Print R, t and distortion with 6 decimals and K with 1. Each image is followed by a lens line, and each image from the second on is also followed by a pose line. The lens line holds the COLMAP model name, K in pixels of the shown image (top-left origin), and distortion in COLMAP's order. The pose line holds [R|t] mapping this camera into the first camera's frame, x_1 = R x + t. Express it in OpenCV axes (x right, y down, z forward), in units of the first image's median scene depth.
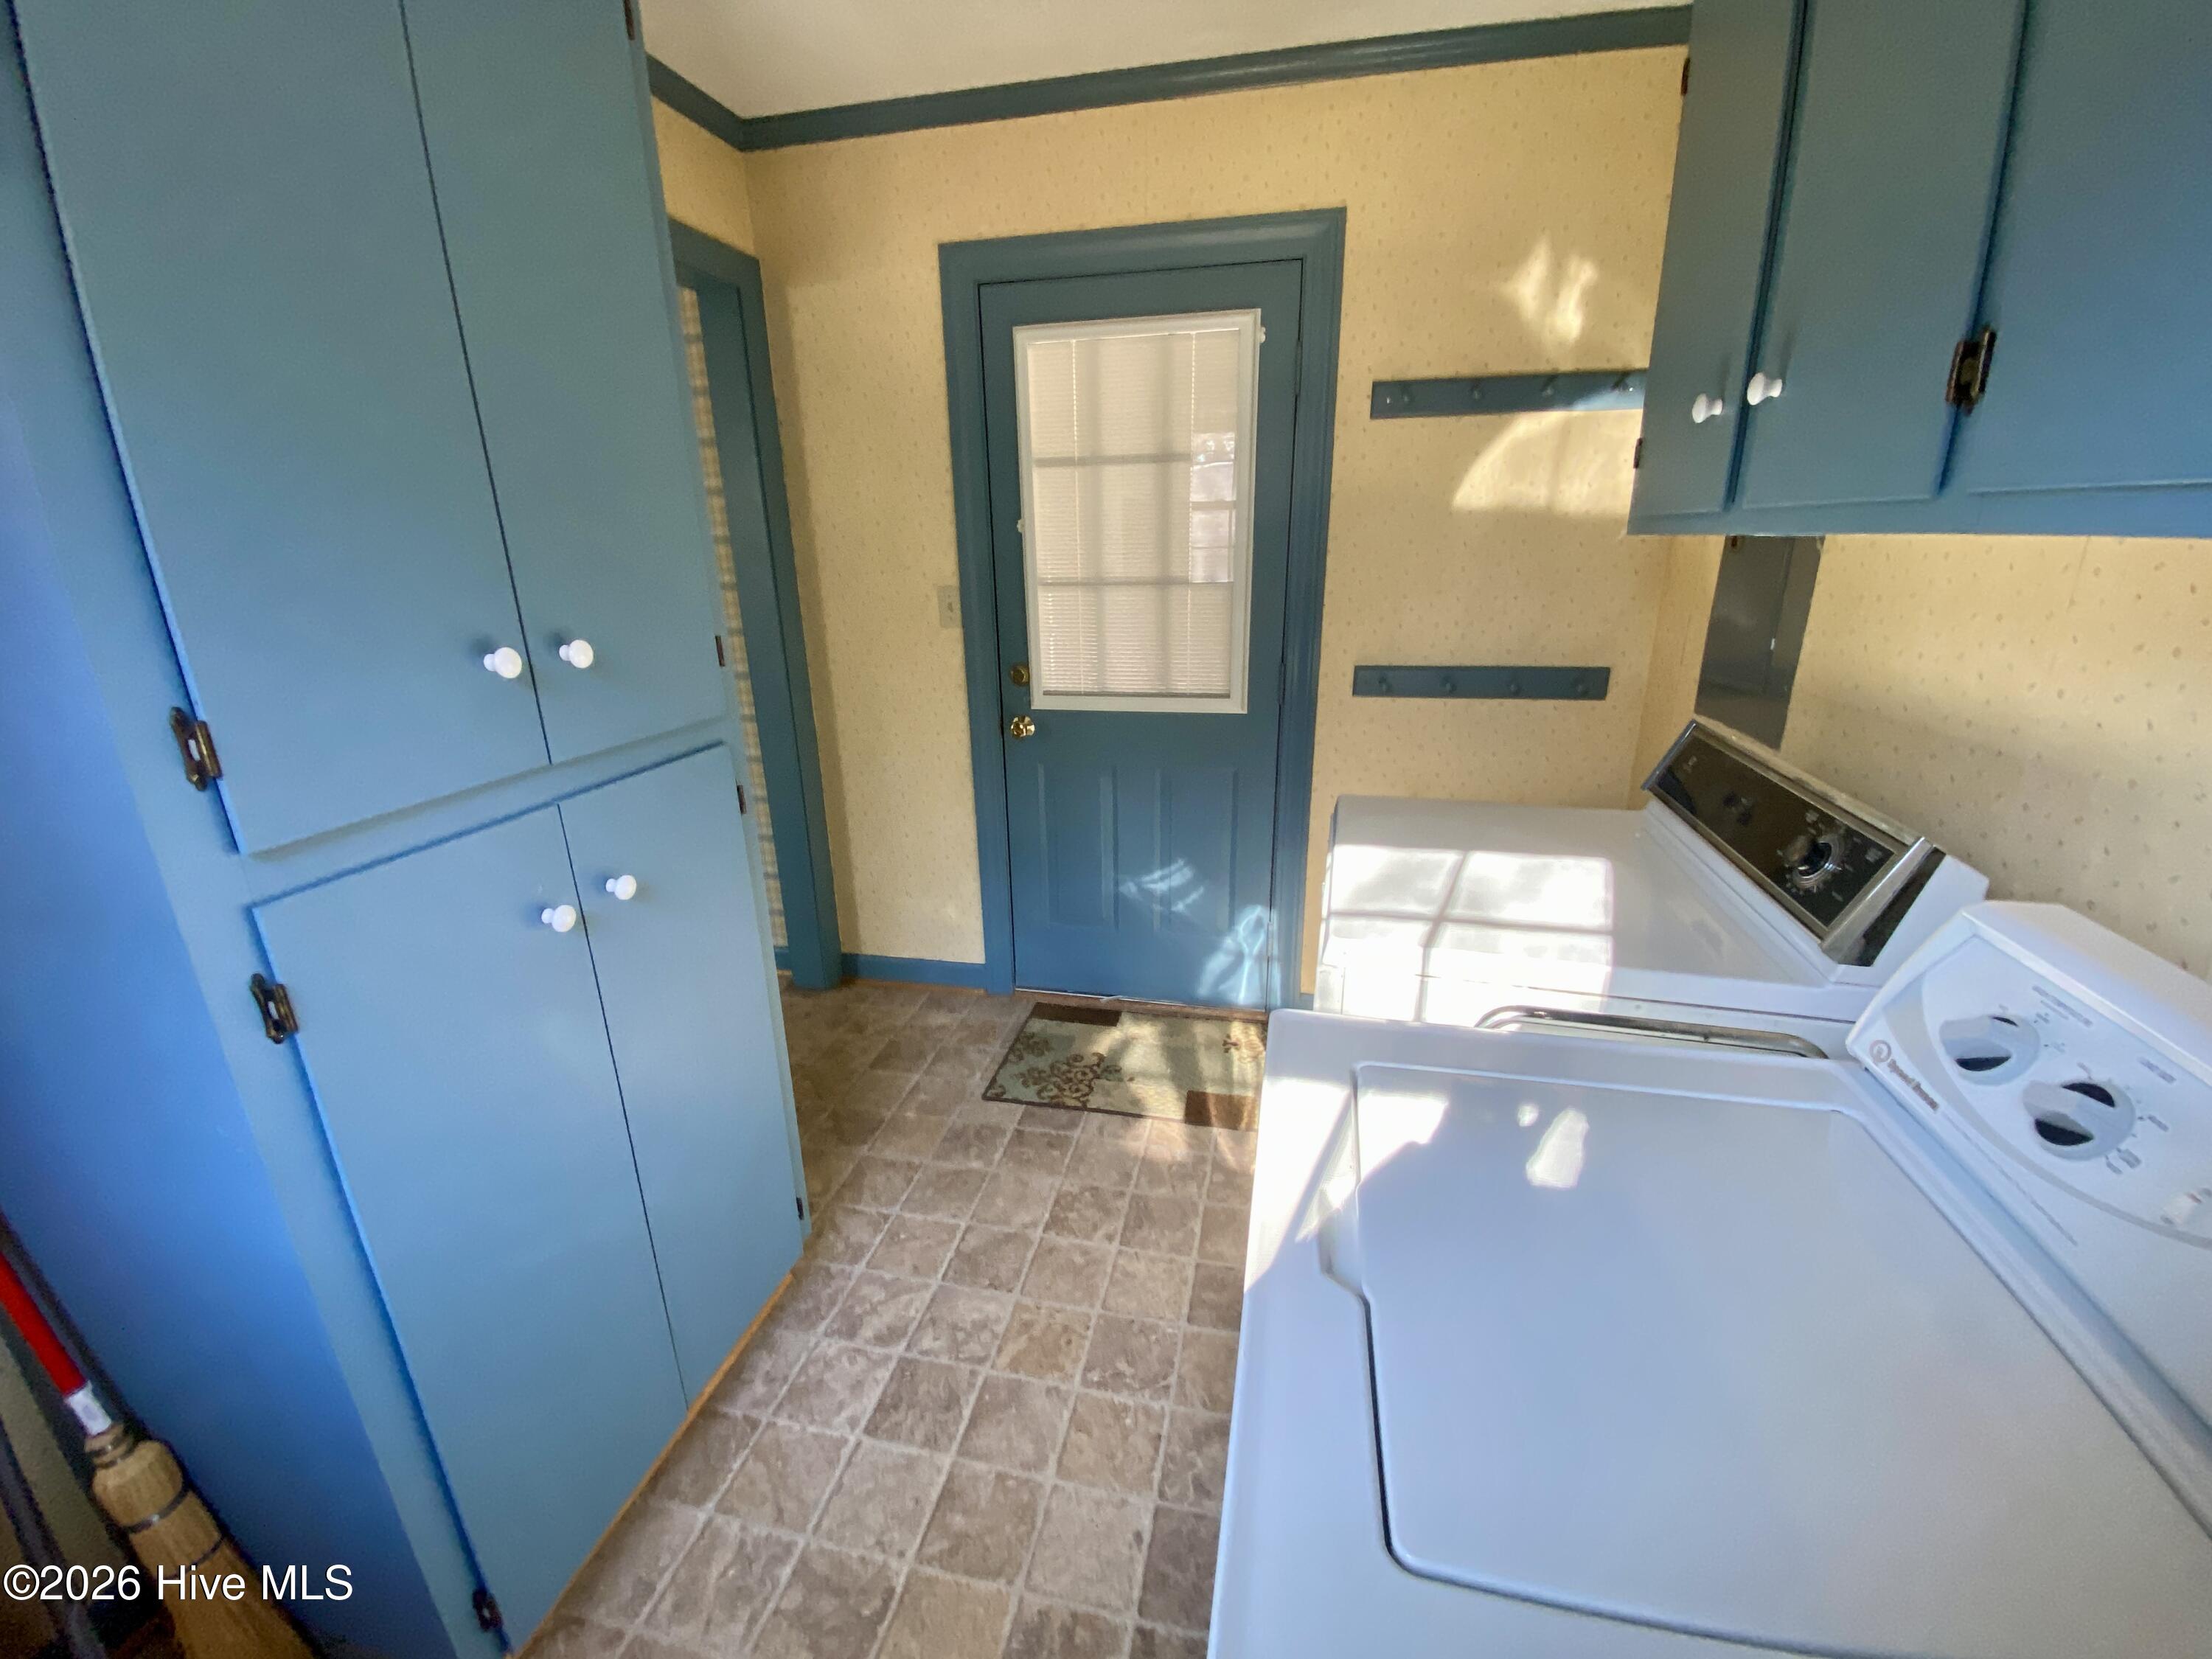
lens RADIAL K [[903.9, 0, 1110.2], [0, 903.9, 827.8], [0, 0, 1]] dist [0.000155, -0.000054]
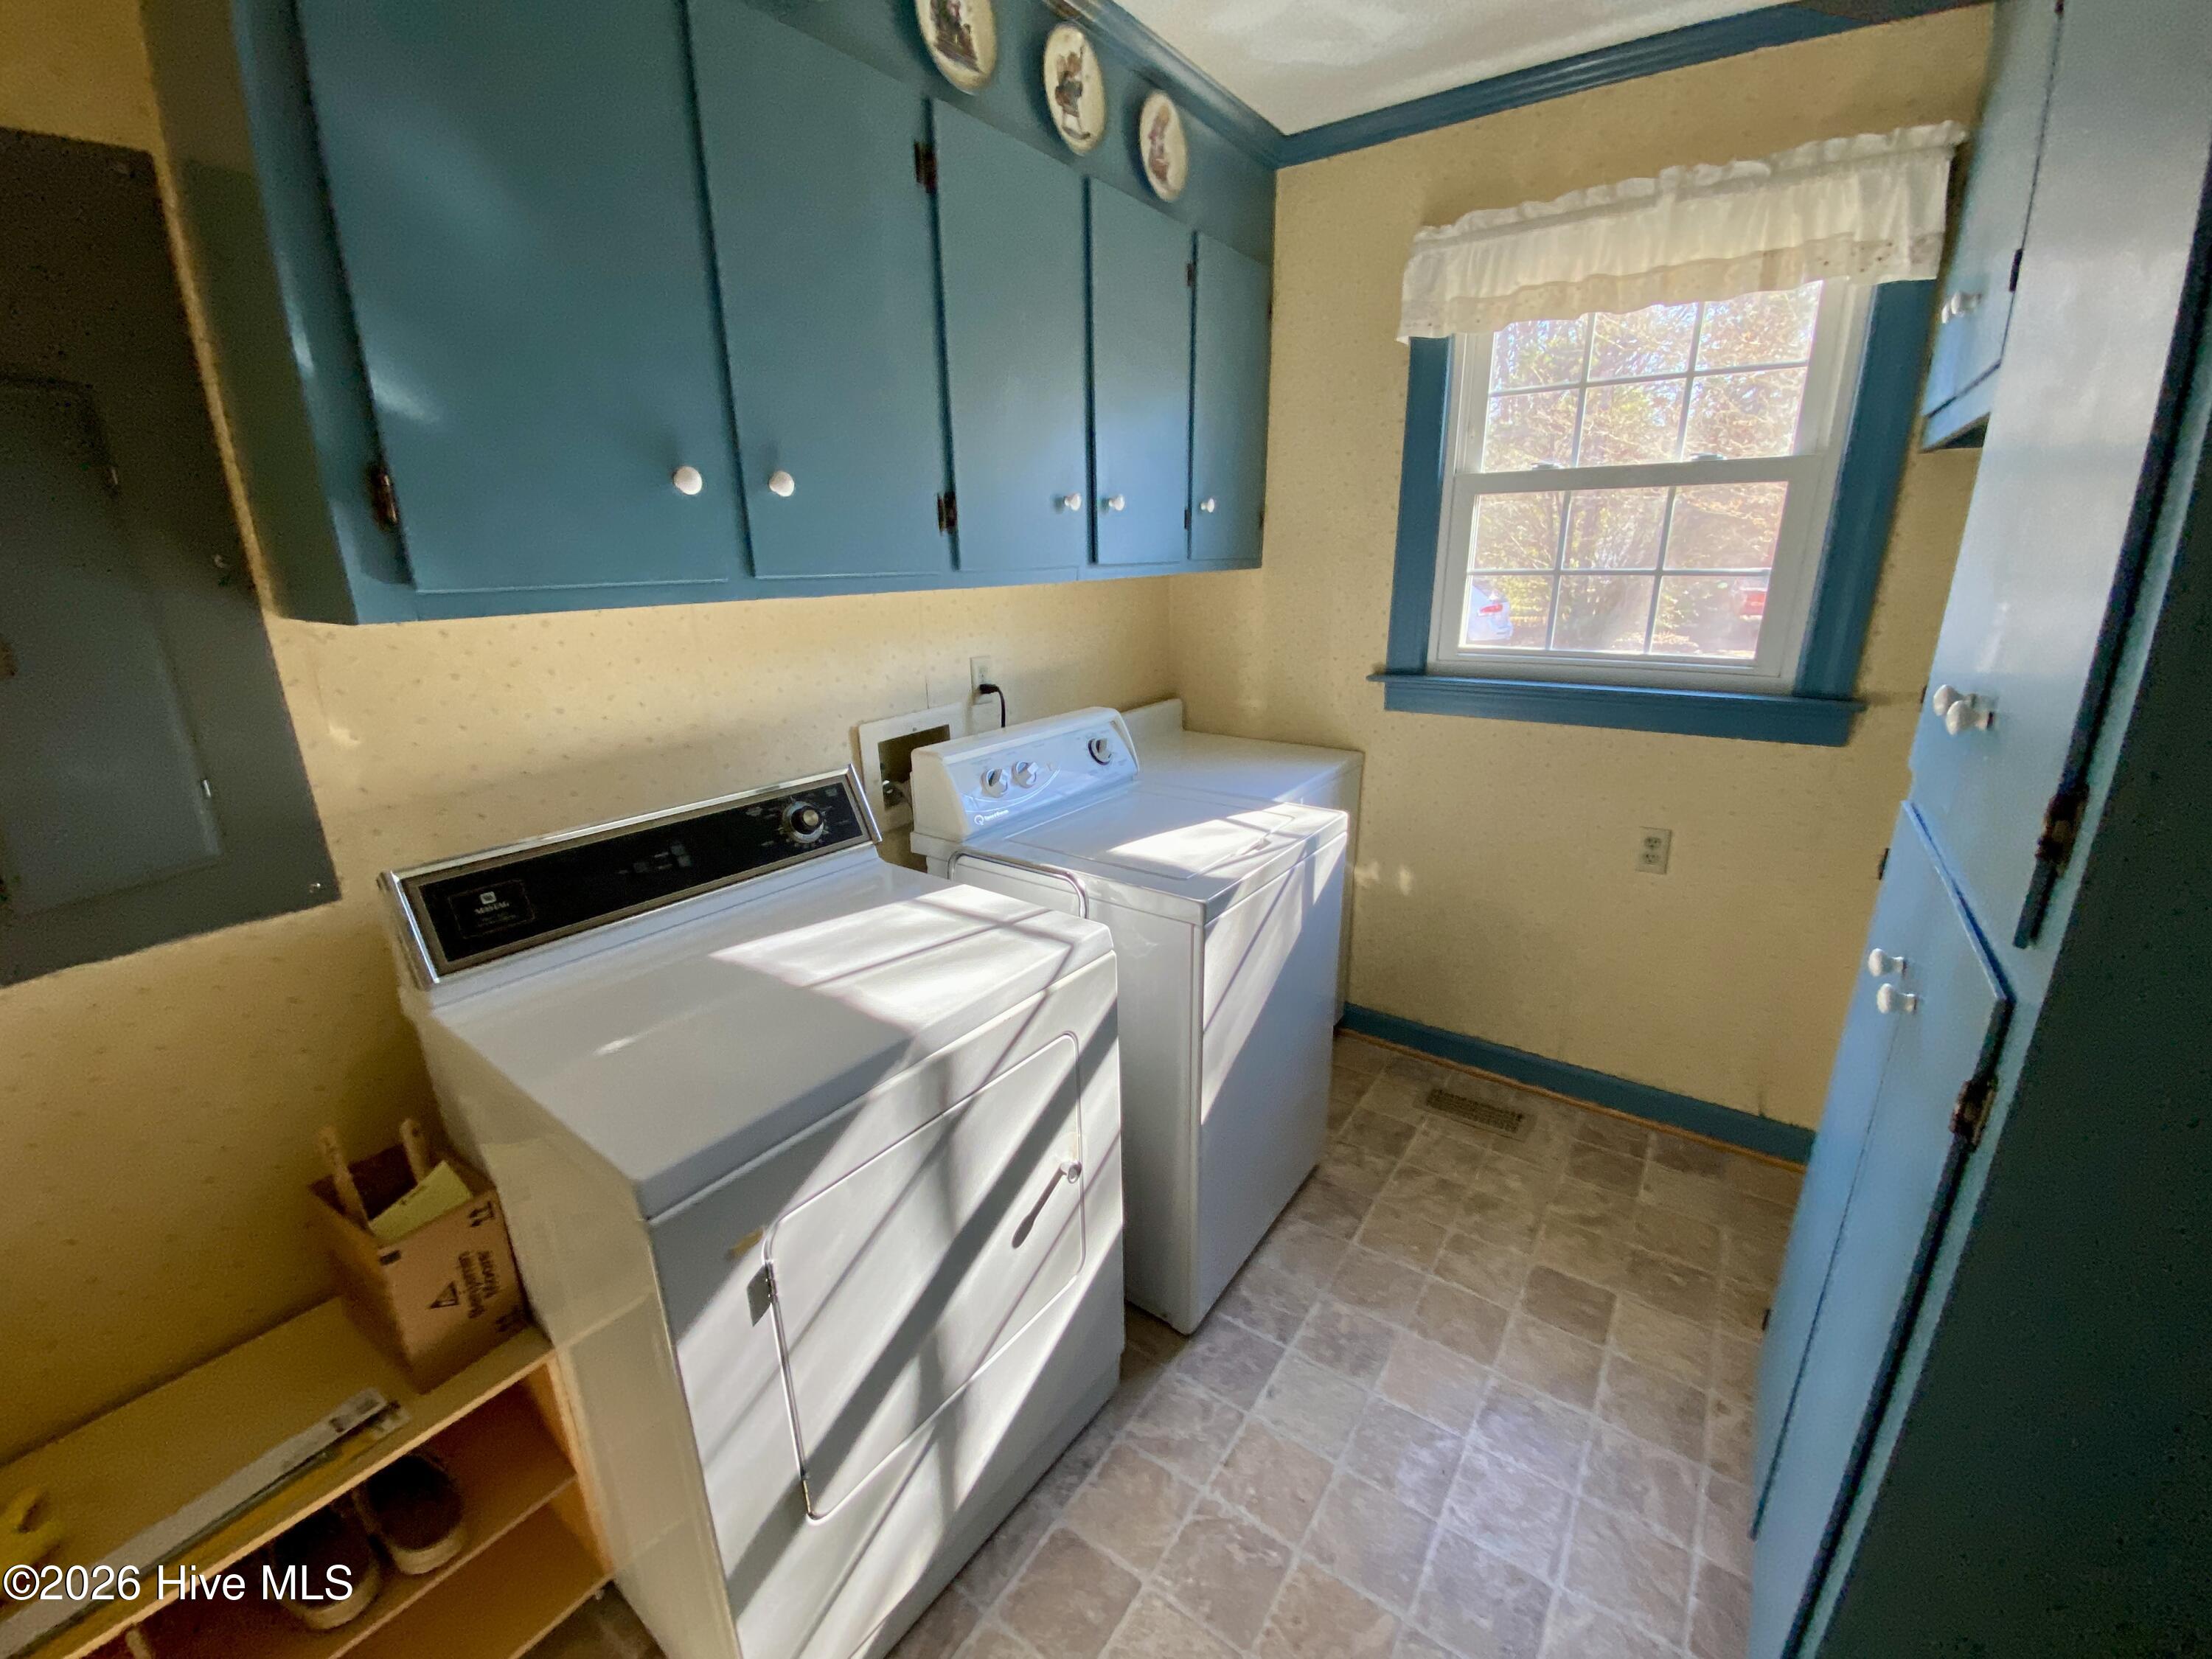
lens RADIAL K [[903.9, 0, 1108.7], [0, 903.9, 832.5], [0, 0, 1]] dist [0.000155, -0.000054]
pose [[-0.921246, -0.084676, 0.379651, -0.145842], [0.146272, 0.828970, 0.539828, -0.468151], [-0.360430, 0.552847, -0.751300, 1.375980]]
